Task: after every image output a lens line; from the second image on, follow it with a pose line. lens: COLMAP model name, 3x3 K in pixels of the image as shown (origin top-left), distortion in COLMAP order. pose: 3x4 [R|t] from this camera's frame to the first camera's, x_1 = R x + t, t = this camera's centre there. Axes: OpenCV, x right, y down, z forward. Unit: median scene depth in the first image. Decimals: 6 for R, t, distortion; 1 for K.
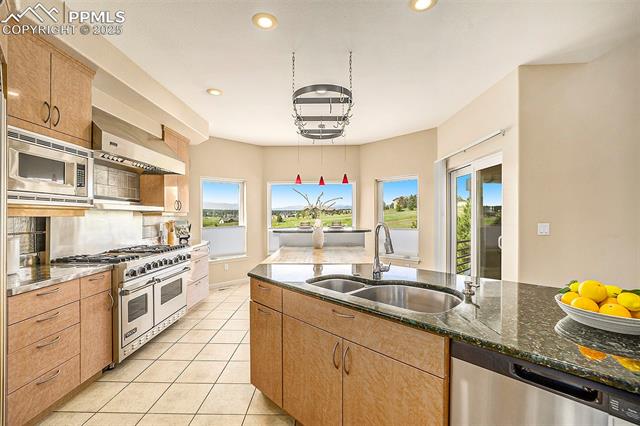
lens RADIAL K [[275.9, 0, 318.1], [0, 275.9, 214.5], [0, 0, 1]] dist [-0.020473, 0.001575]
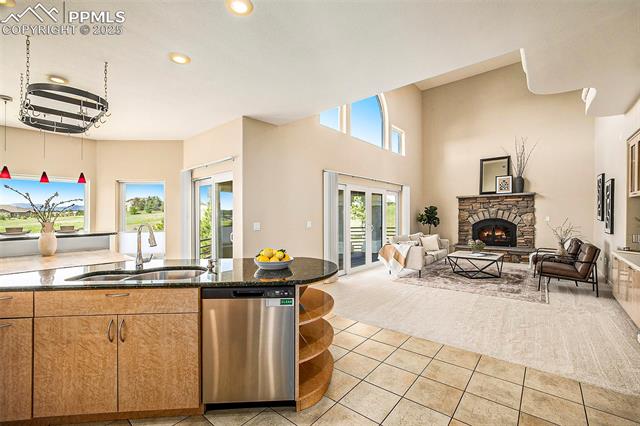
lens RADIAL K [[275.9, 0, 317.4], [0, 275.9, 218.3], [0, 0, 1]] dist [-0.020473, 0.001575]
pose [[0.639419, -0.004726, 0.768844, -0.137223], [0.002567, 0.999989, 0.004013, 0.003628], [-0.768854, -0.000592, 0.639424, -0.243060]]
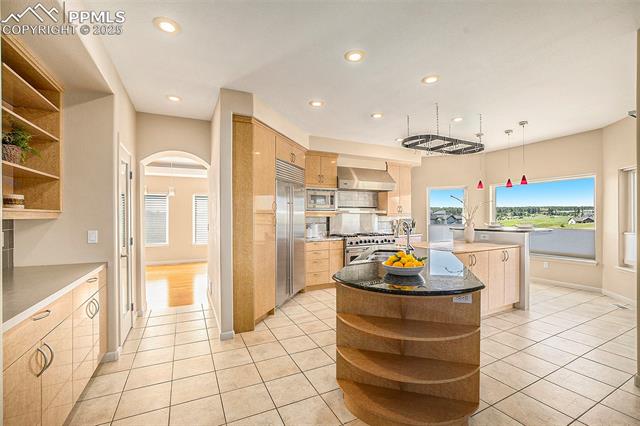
lens RADIAL K [[275.9, 0, 317.9], [0, 275.9, 214.5], [0, 0, 1]] dist [-0.020473, 0.001575]
pose [[0.449208, -0.001852, -0.893425, 0.959196], [0.007484, 0.999971, 0.001690, -0.012673], [0.893396, -0.007446, 0.449209, -0.171022]]
